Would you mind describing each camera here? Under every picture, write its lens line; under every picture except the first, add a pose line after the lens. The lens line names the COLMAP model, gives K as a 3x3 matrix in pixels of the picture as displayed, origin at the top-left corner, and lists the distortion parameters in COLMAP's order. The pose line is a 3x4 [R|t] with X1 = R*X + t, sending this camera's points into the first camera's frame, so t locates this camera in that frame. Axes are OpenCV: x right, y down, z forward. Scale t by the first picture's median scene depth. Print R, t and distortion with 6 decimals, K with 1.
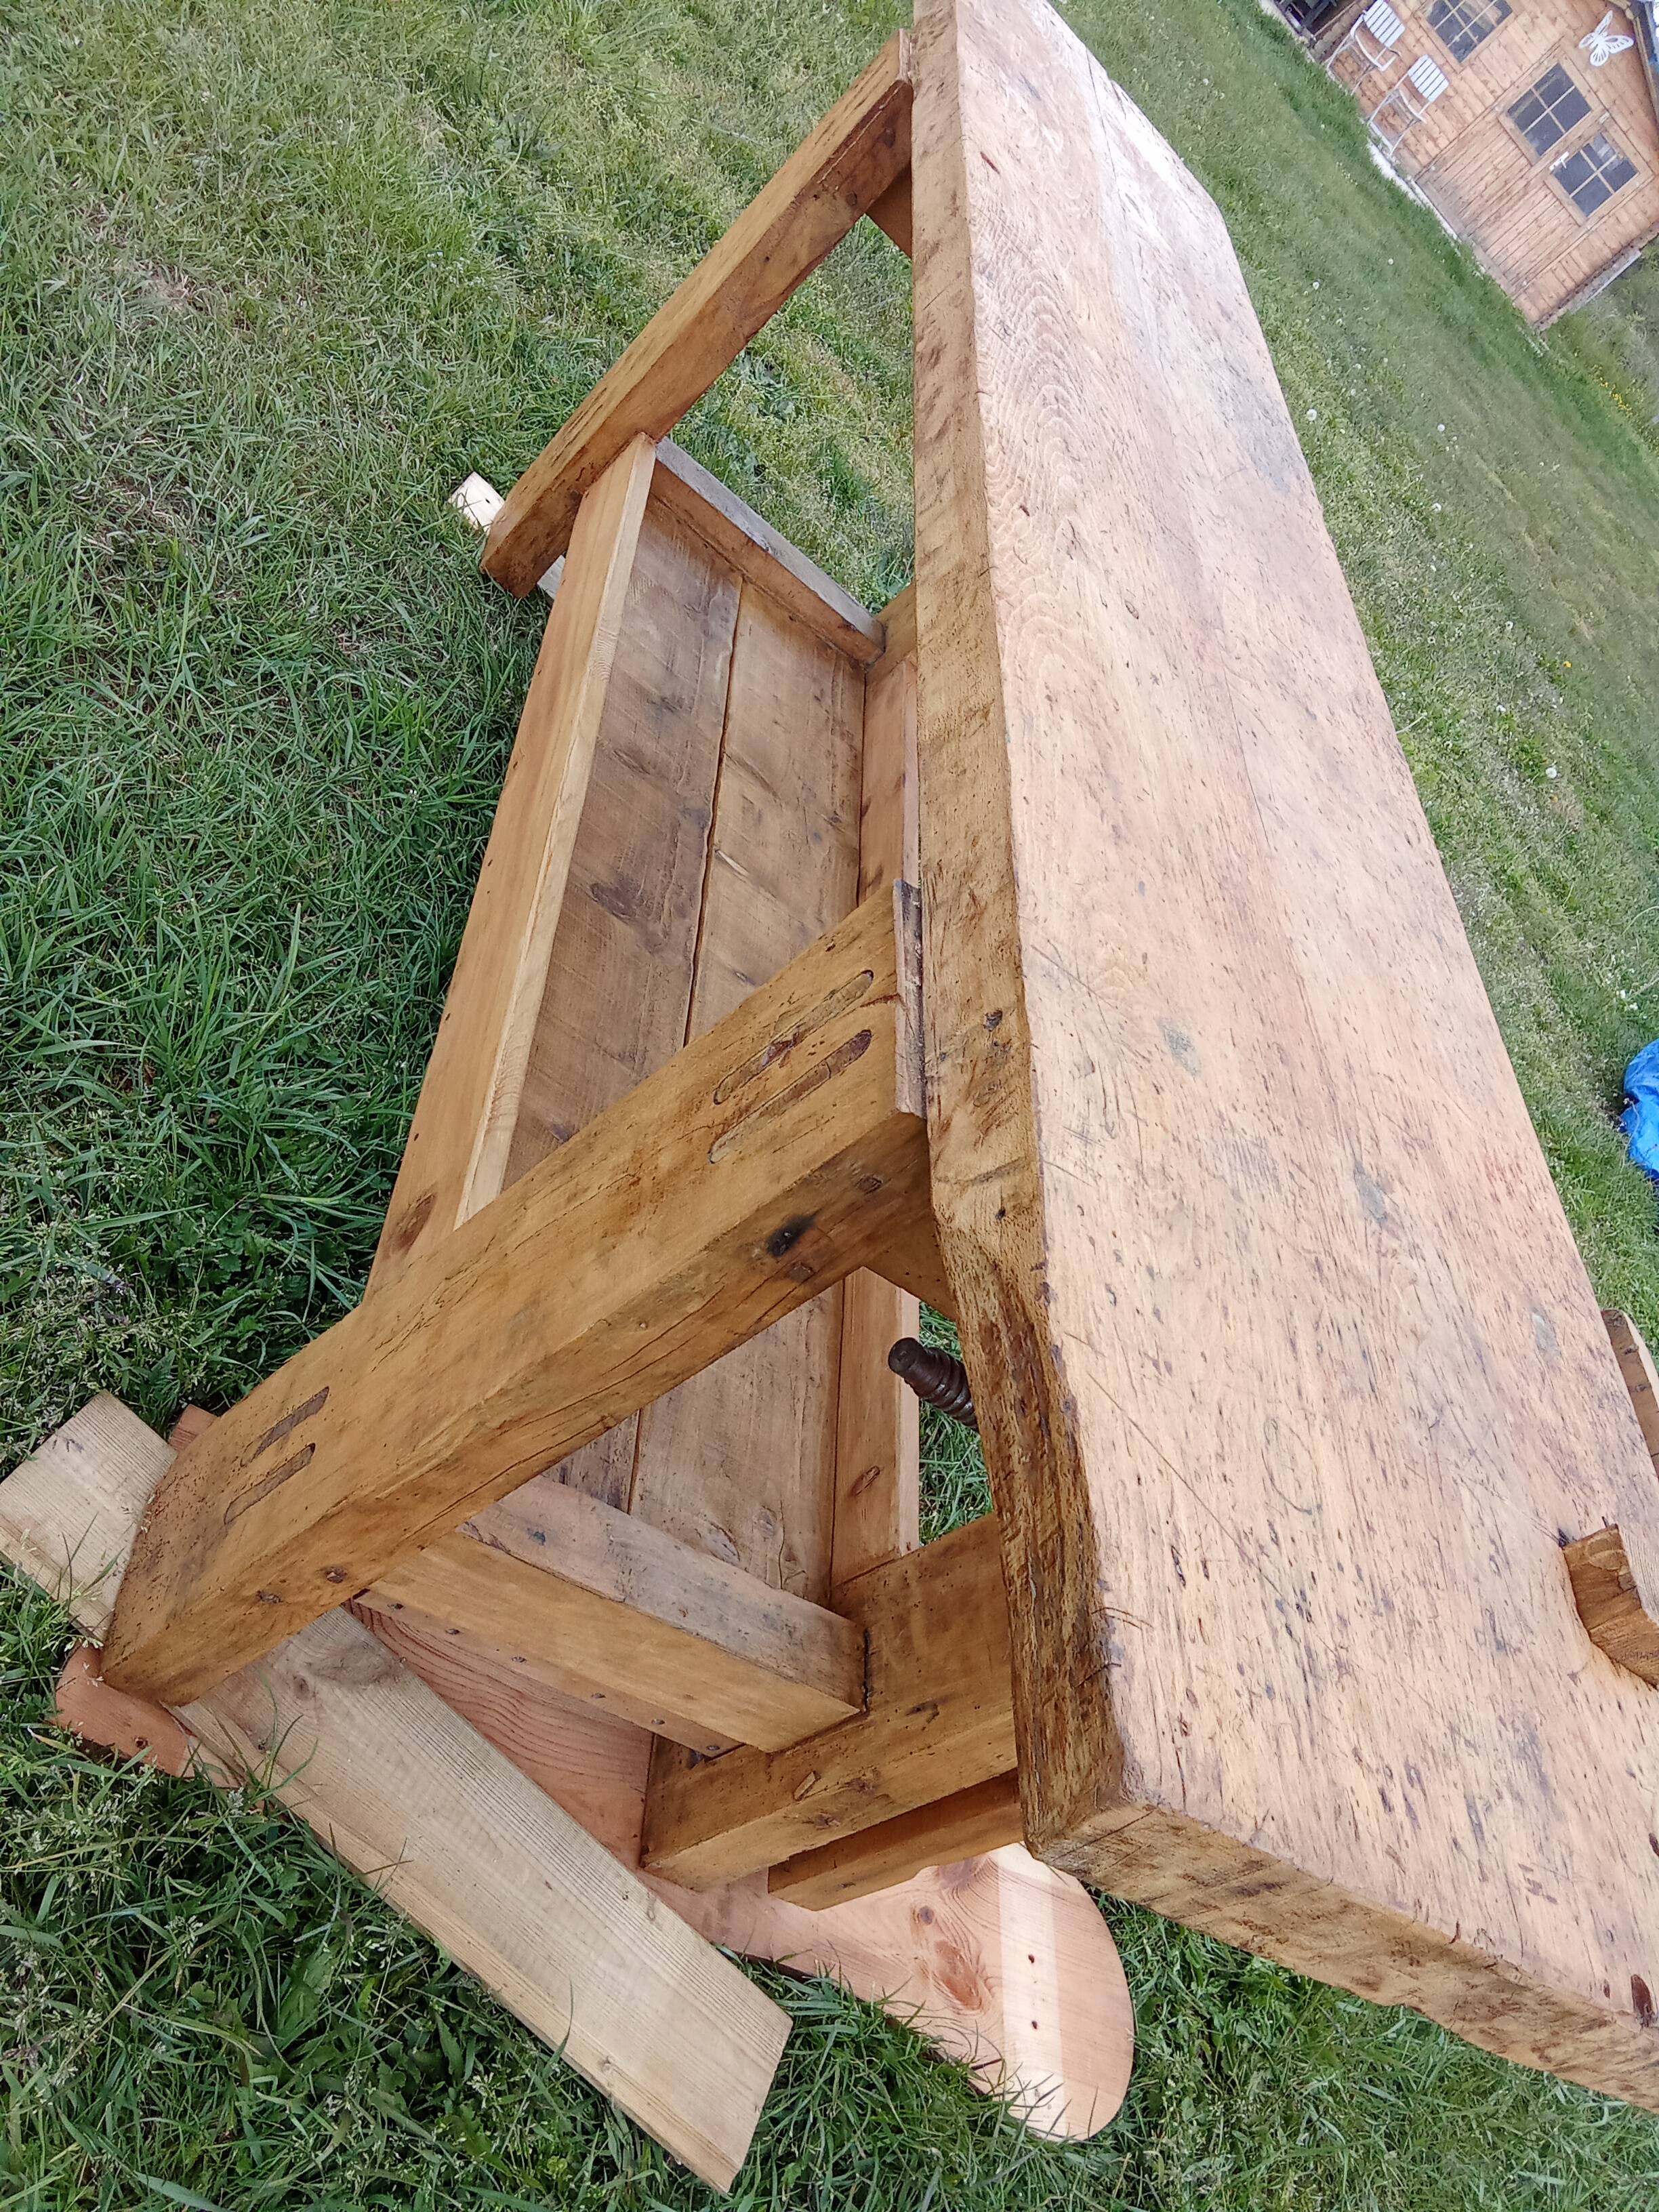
lens RADIAL K [[1705.6, 0, 829.5], [0, 1705.6, 1106.0], [0, 0, 1]] dist [0.075249, -0.126694]
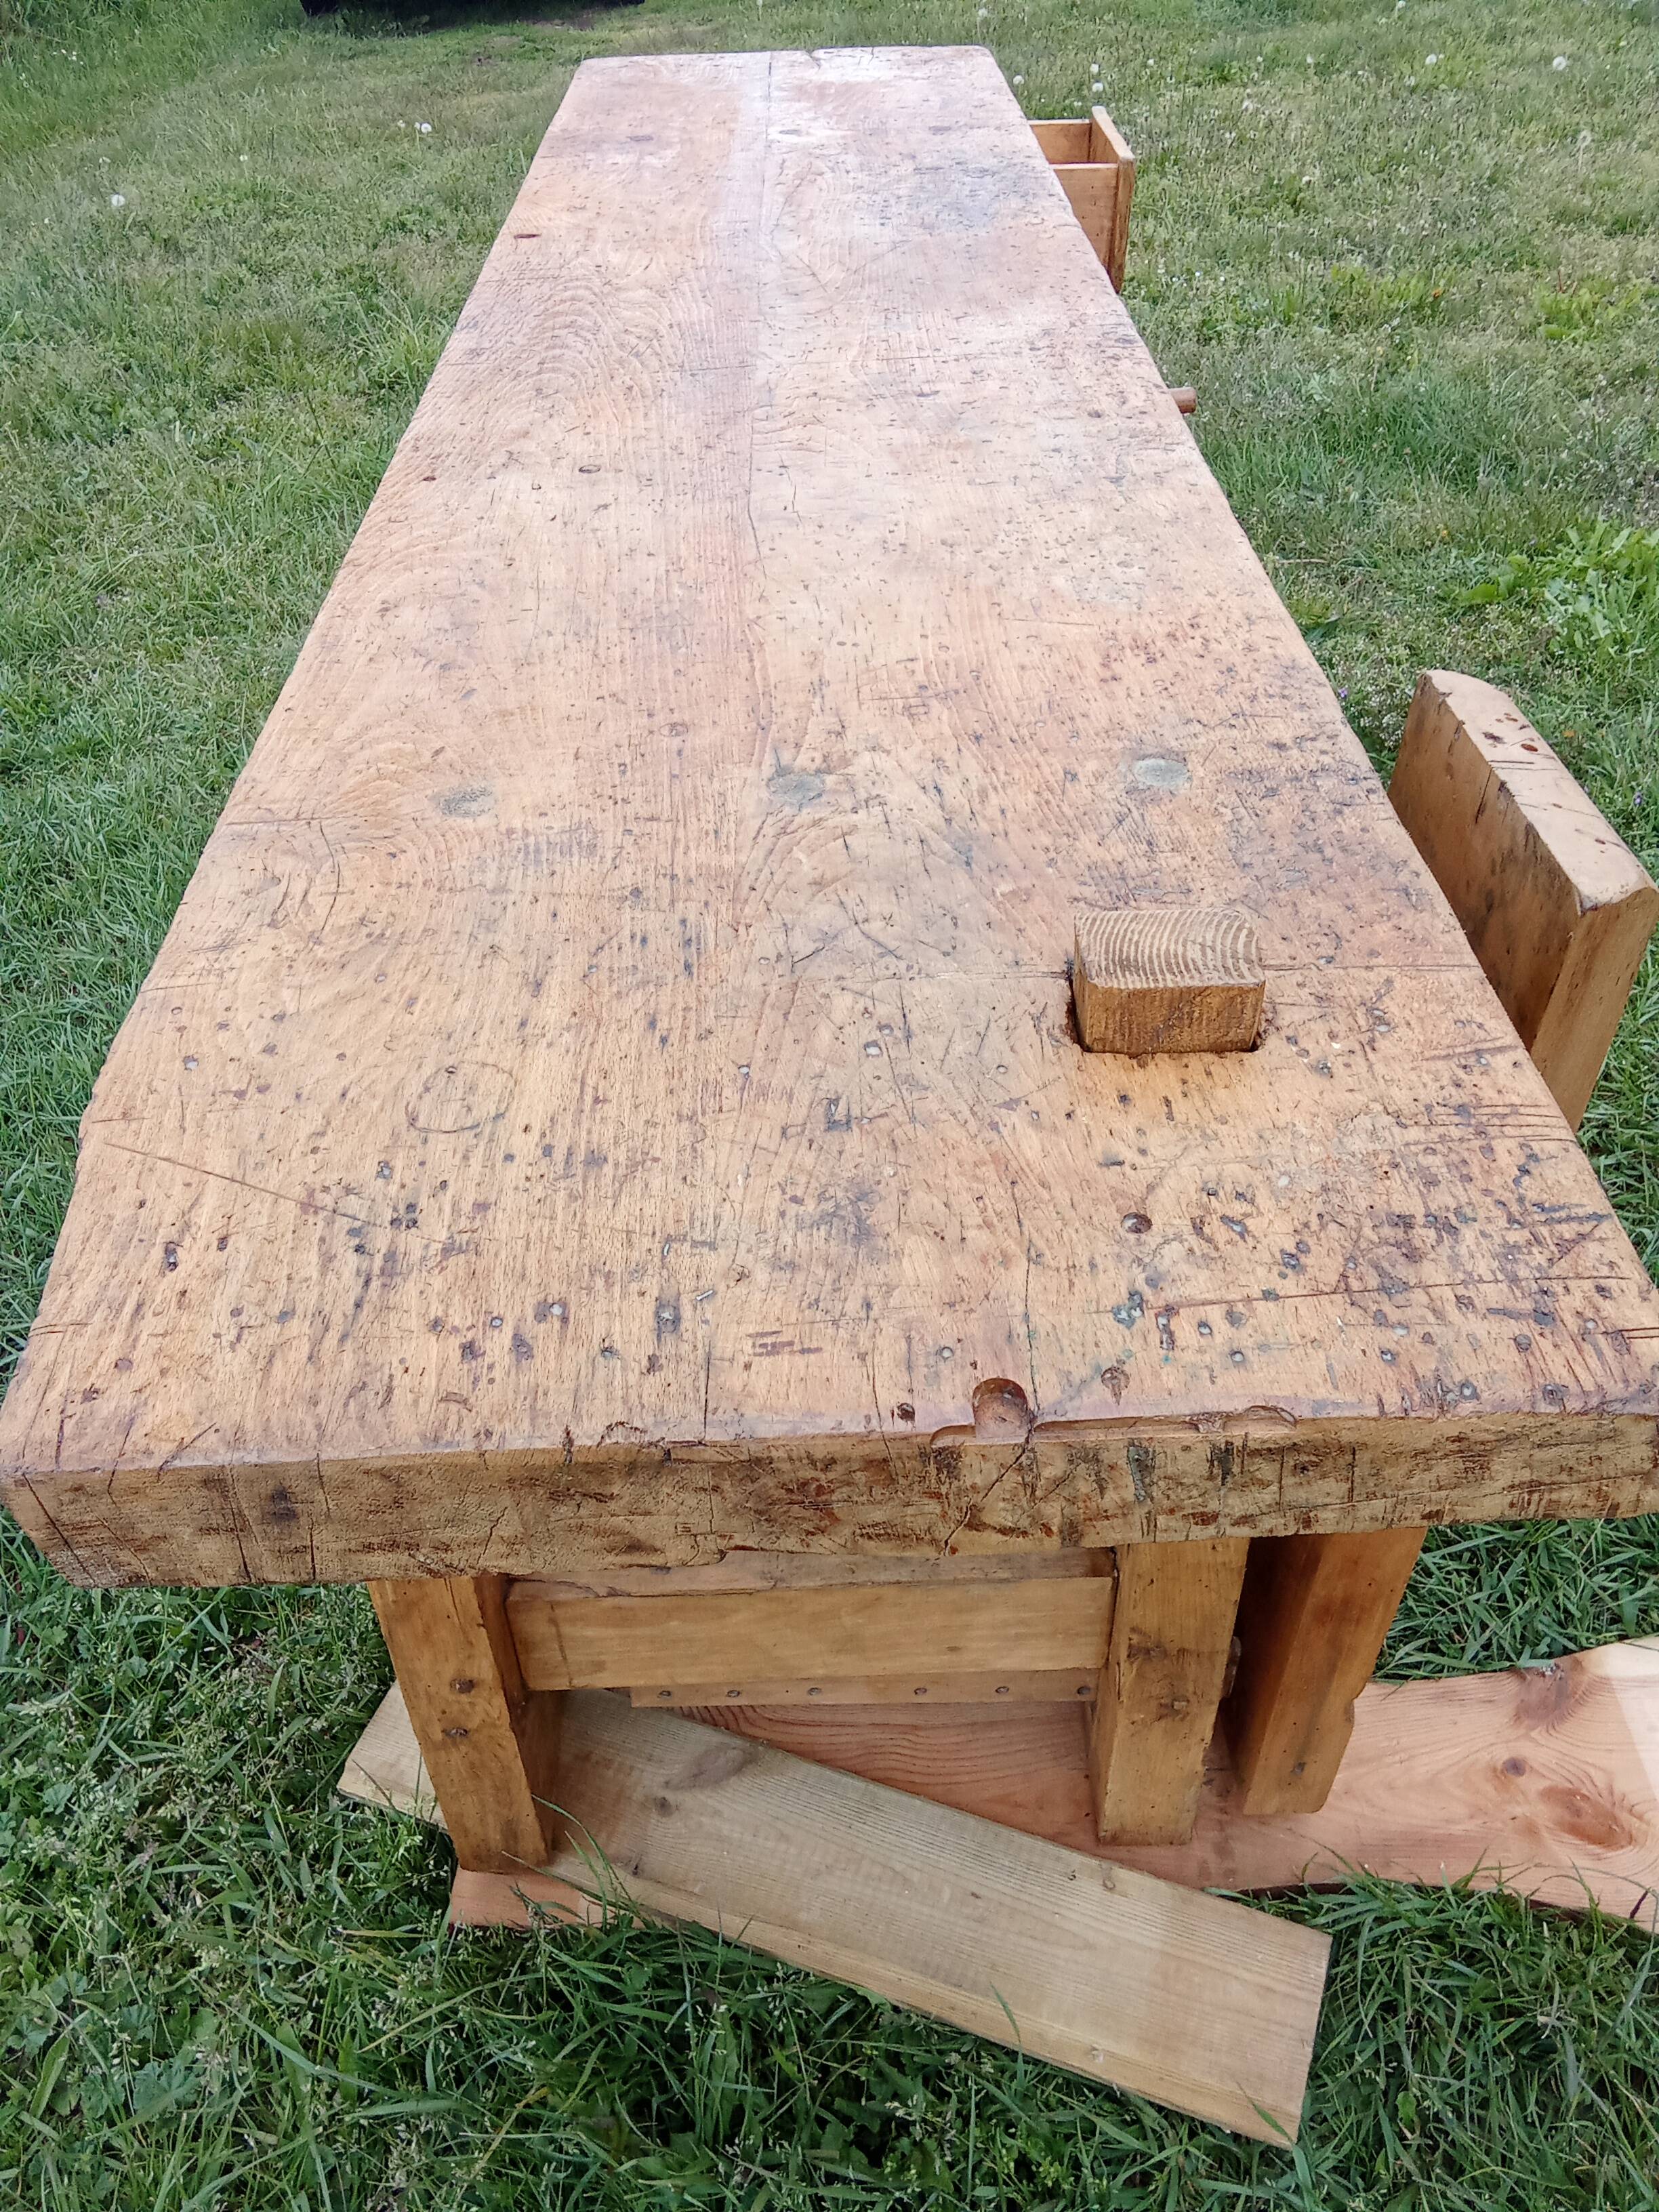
lens RADIAL K [[1705.6, 0, 829.5], [0, 1705.6, 1106.0], [0, 0, 1]] dist [0.075249, -0.126694]
pose [[0.701509, -0.575416, -0.420454, 0.451486], [0.520824, 0.816647, -0.248656, 0.311258], [0.486443, -0.044548, 0.872576, 0.169665]]
